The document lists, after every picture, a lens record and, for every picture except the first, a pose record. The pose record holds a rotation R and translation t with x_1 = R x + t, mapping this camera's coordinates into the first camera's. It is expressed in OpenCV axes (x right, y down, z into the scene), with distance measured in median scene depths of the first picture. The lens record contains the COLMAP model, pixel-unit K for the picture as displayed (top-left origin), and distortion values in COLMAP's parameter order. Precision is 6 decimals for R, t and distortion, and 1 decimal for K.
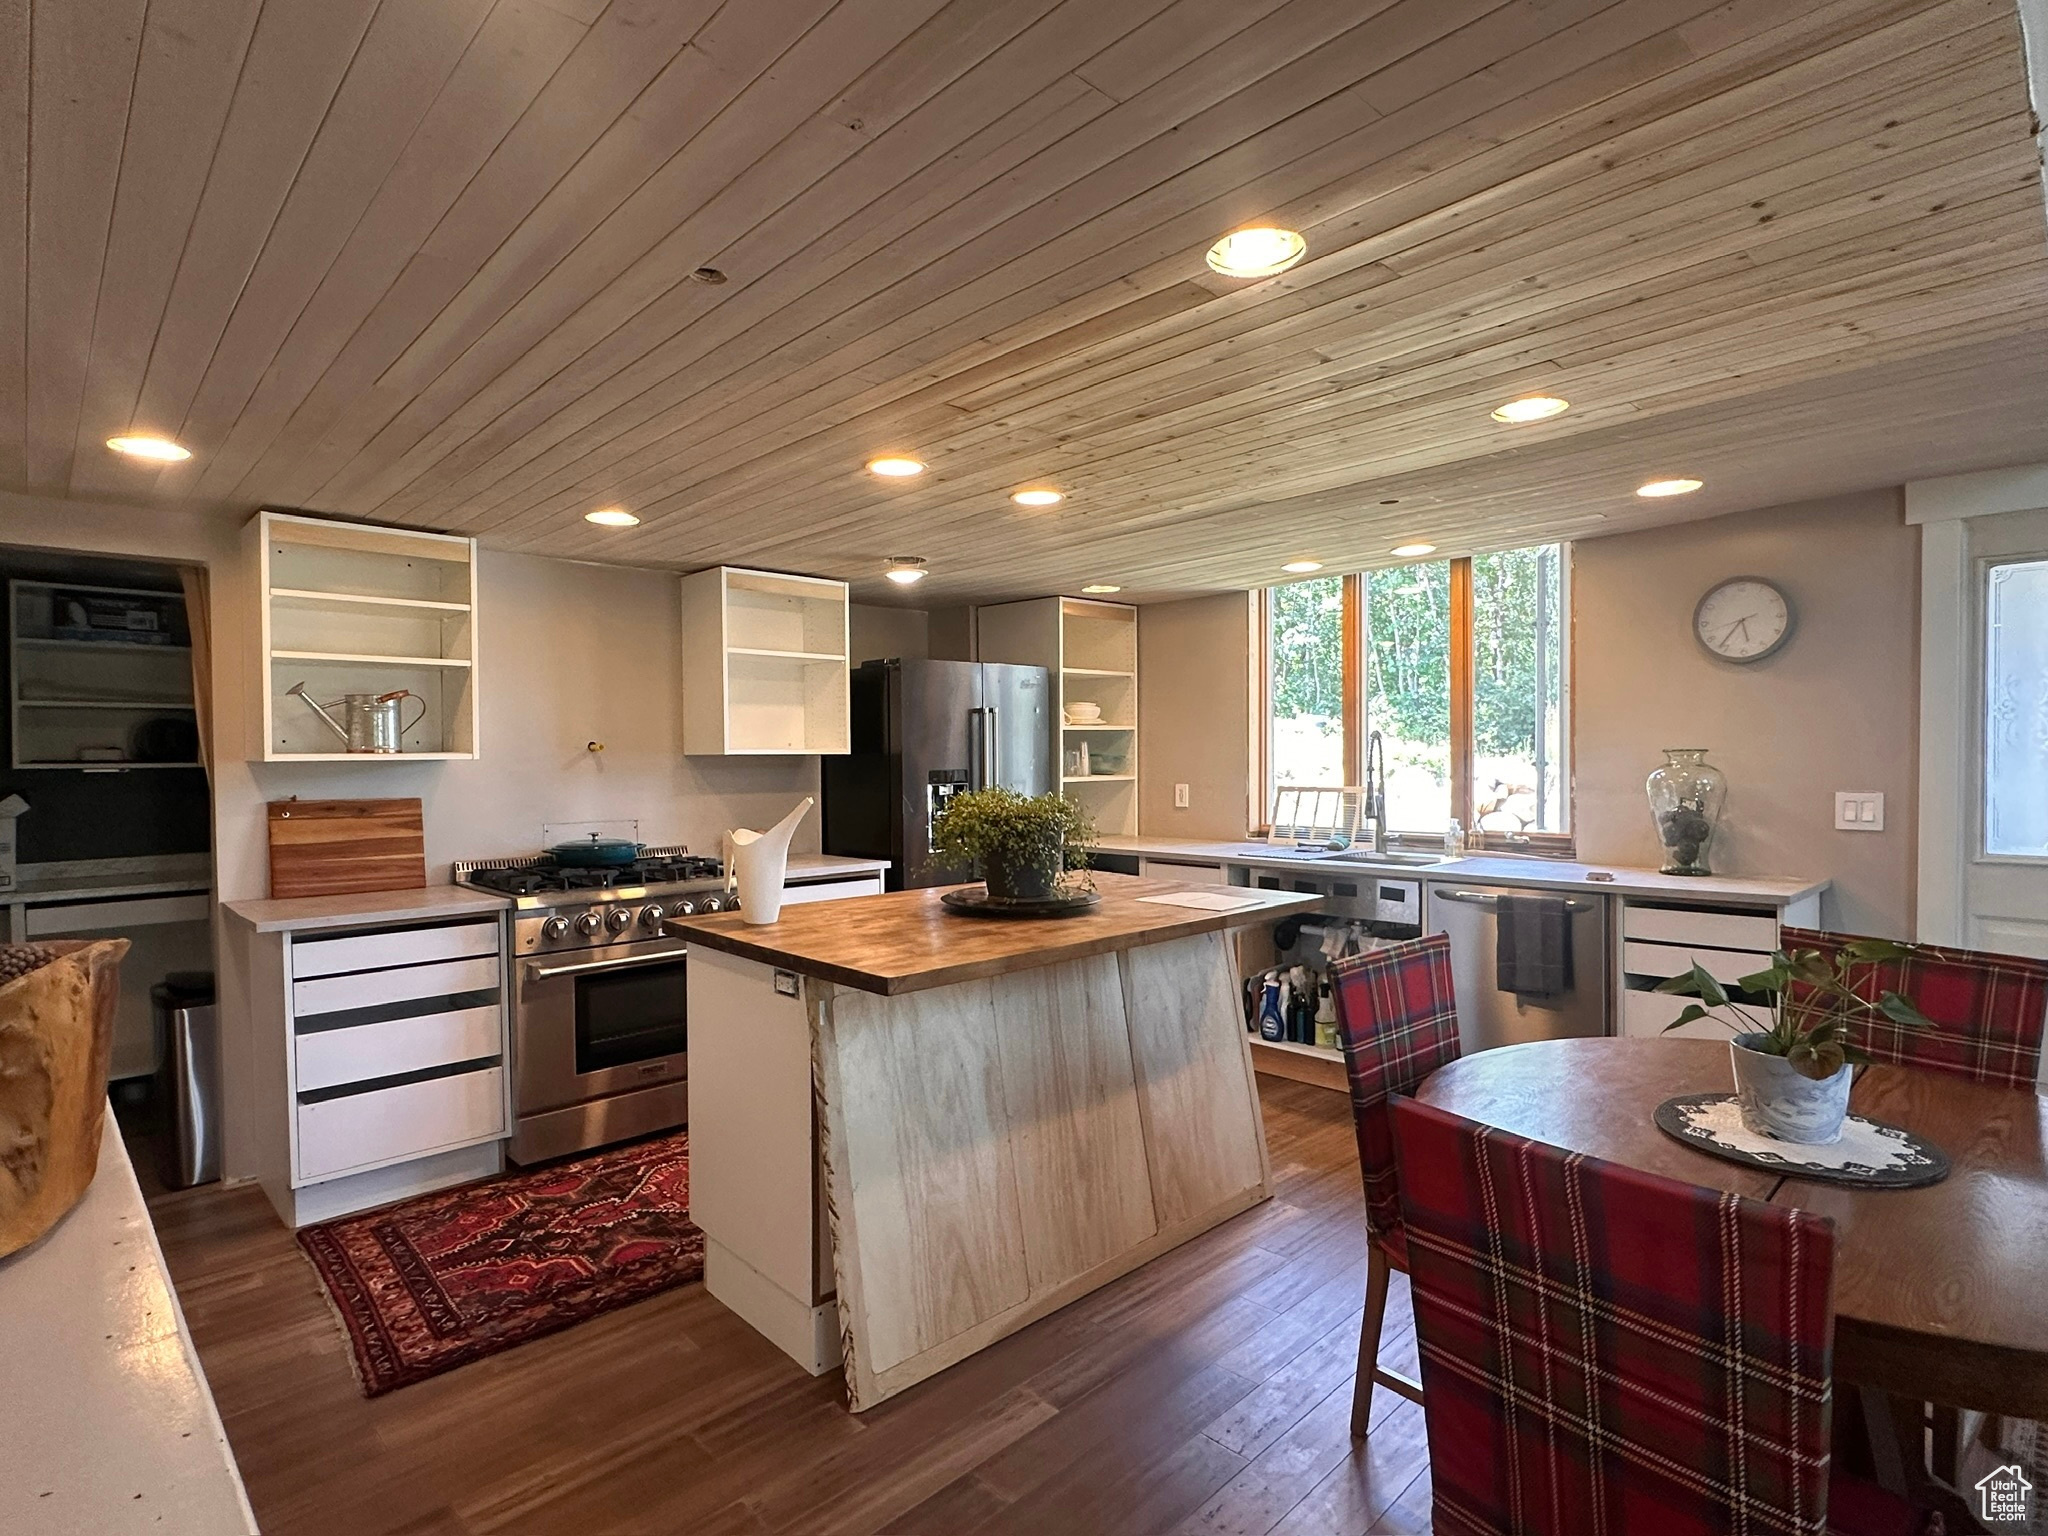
lens RADIAL K [[1049.9, 0, 1024.0], [0, 1049.9, 768.0], [0, 0, 1]] dist [-0.002143, -0.001868]
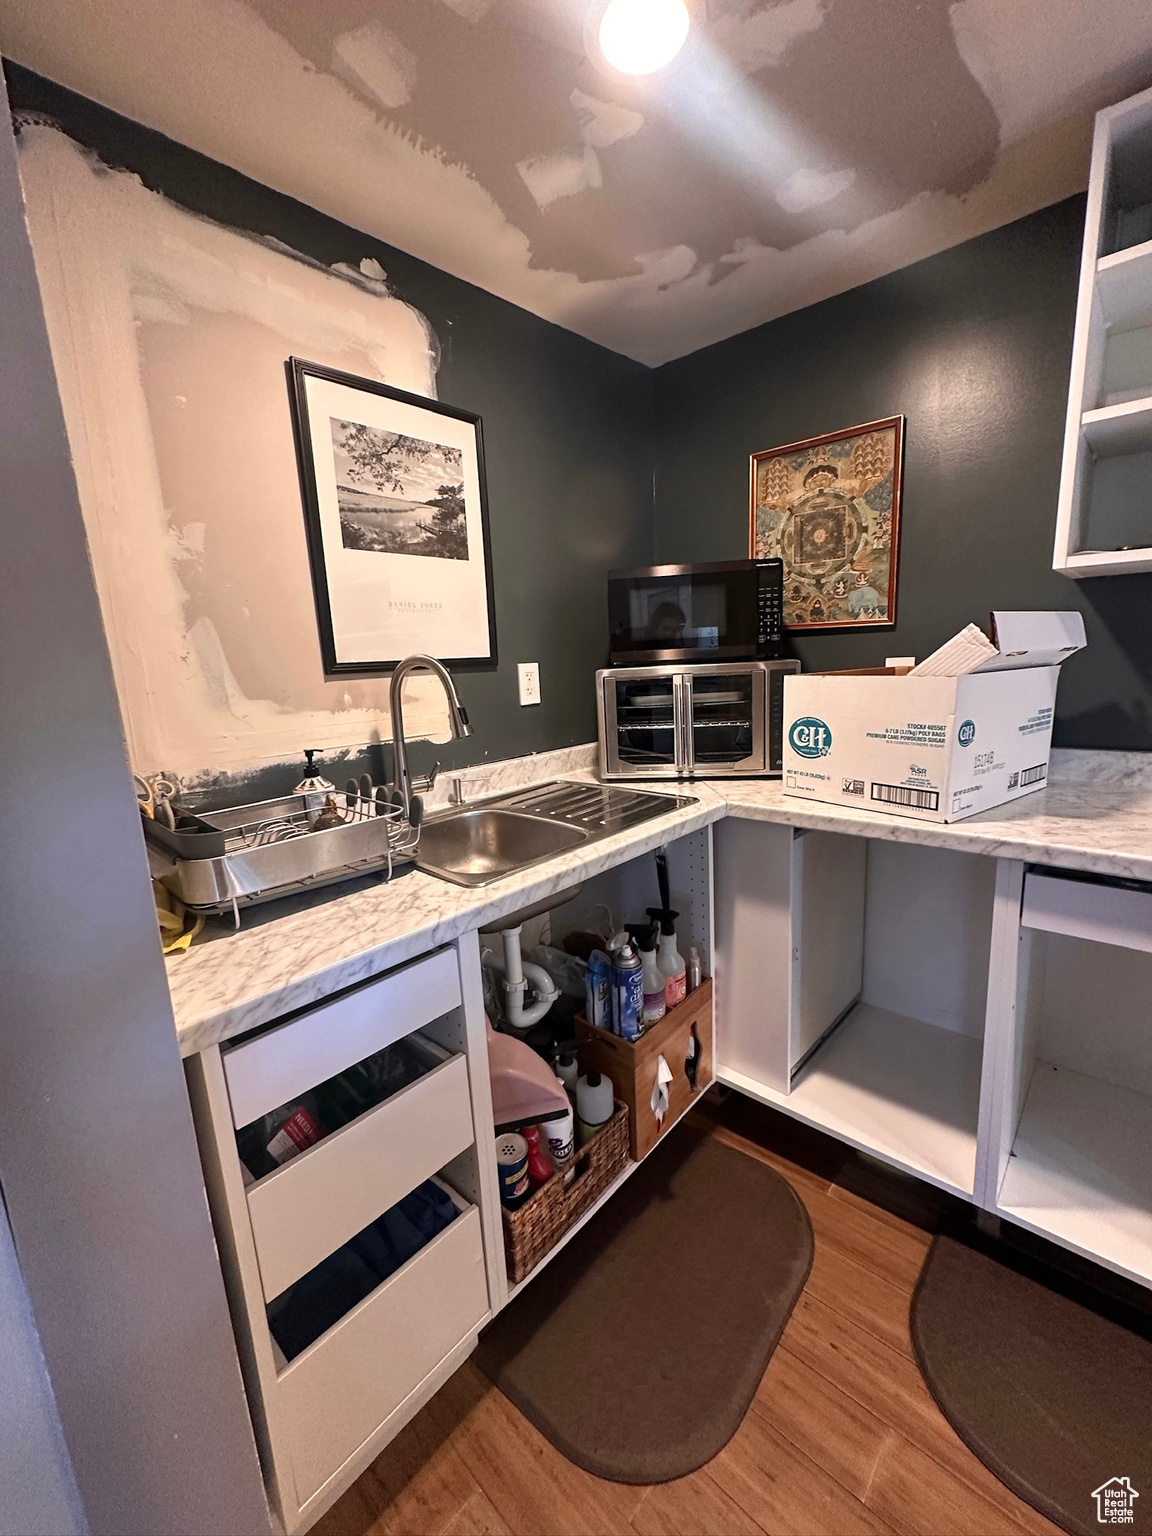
lens RADIAL K [[612.4, 0, 576.0], [0, 612.4, 768.0], [0, 0, 1]] dist [-0.002475, -0.000374]
pose [[0.055164, 0.190953, -0.980048, -0.680450], [0.035709, 0.980537, 0.193058, 0.029174], [0.997839, -0.045647, 0.047272, 0.758870]]
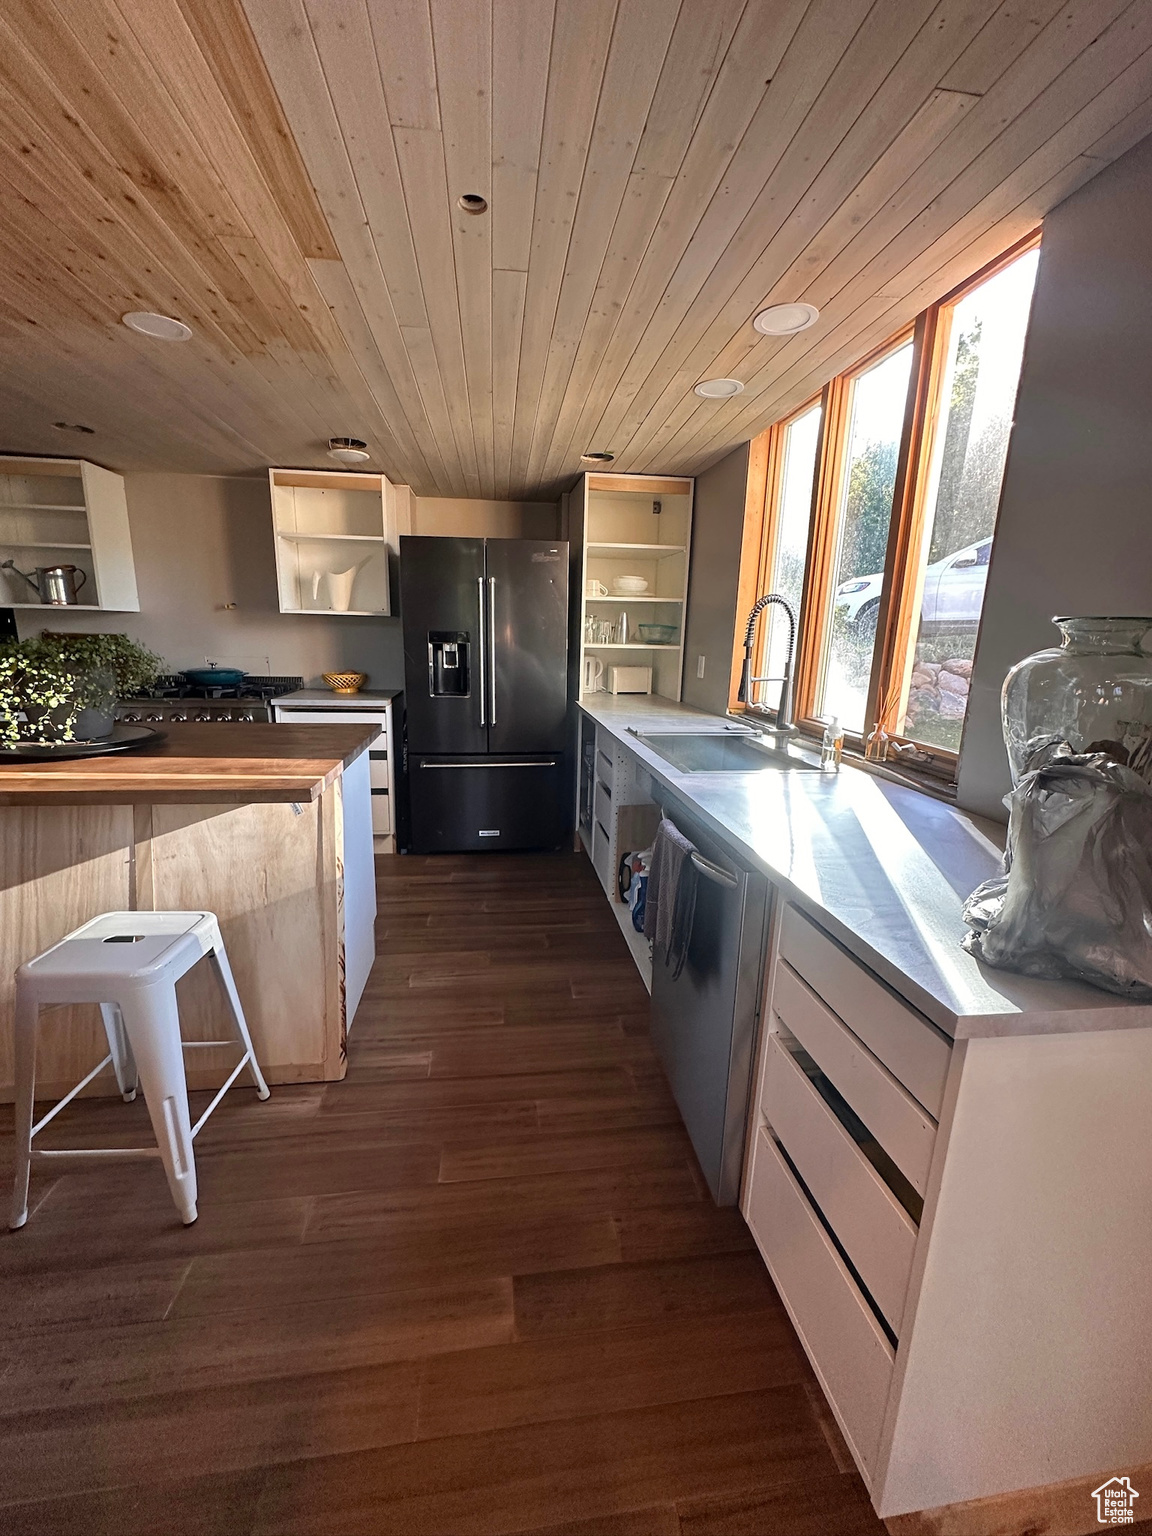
lens RADIAL K [[612.7, 0, 576.0], [0, 612.7, 768.0], [0, 0, 1]] dist [-0.002059, 0.000111]
pose [[0.809803, 0.157776, -0.565090, 0.528018], [-0.041175, 0.976071, 0.213518, -0.001196], [0.585256, -0.149640, 0.796921, 0.552317]]
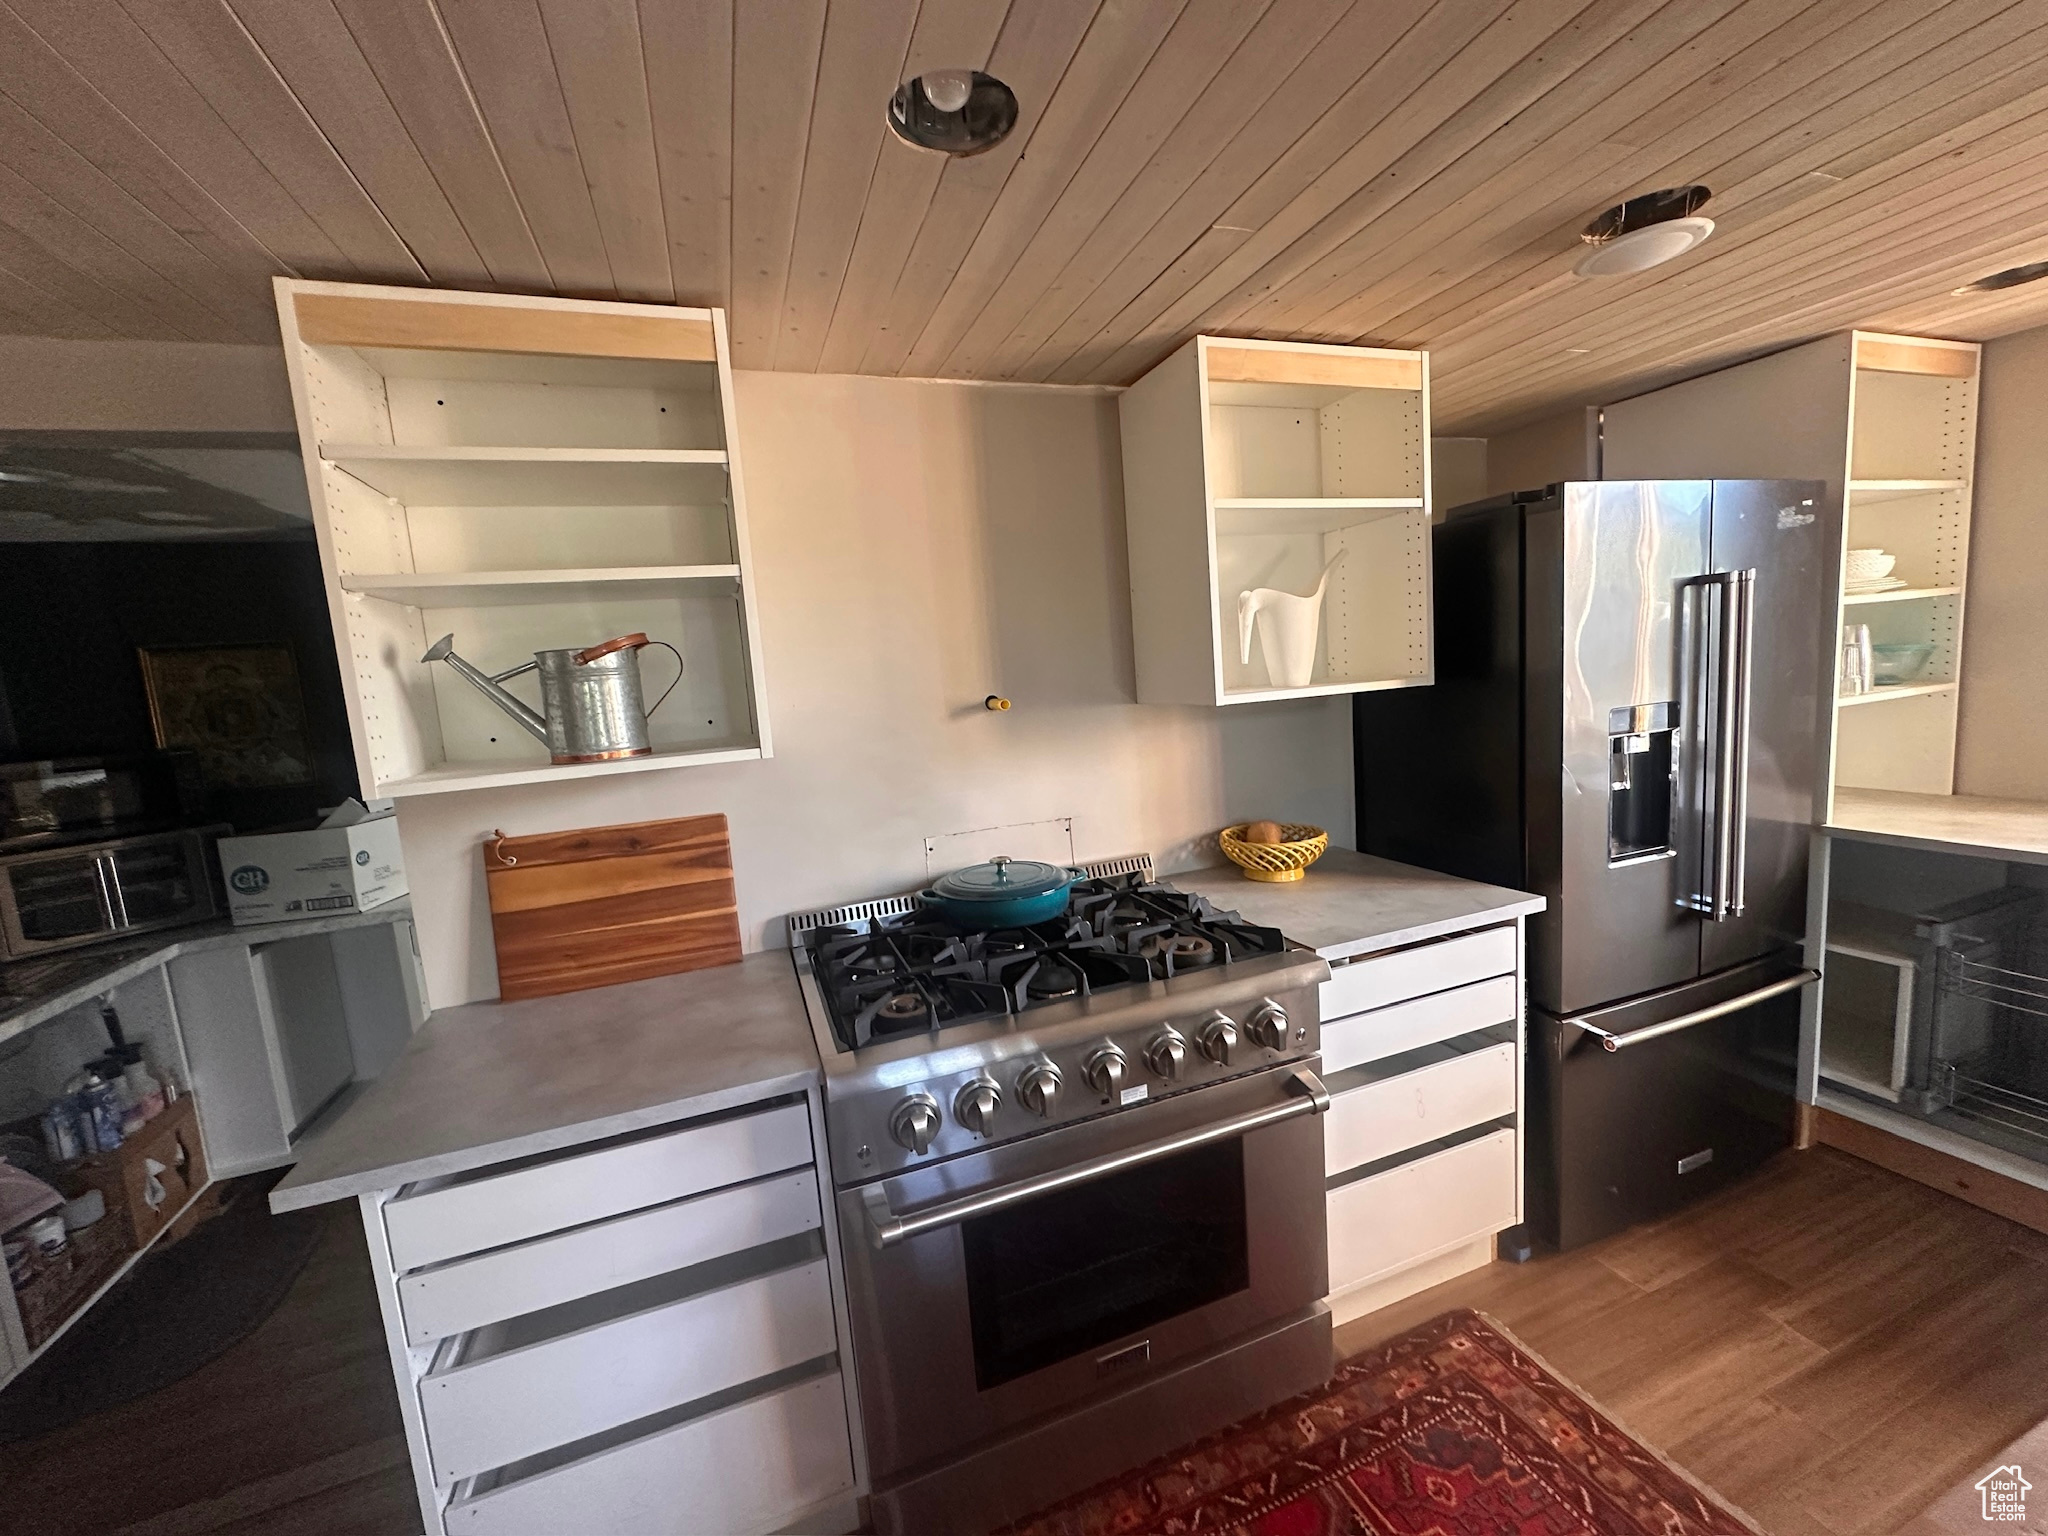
lens RADIAL K [[816.6, 0, 1024.0], [0, 816.6, 768.0], [0, 0, 1]] dist [-0.002475, -0.000374]
pose [[0.914066, -0.015005, -0.405288, -0.207456], [0.064353, 0.992021, 0.108410, -0.032697], [0.400427, -0.125175, 0.907738, 0.584577]]
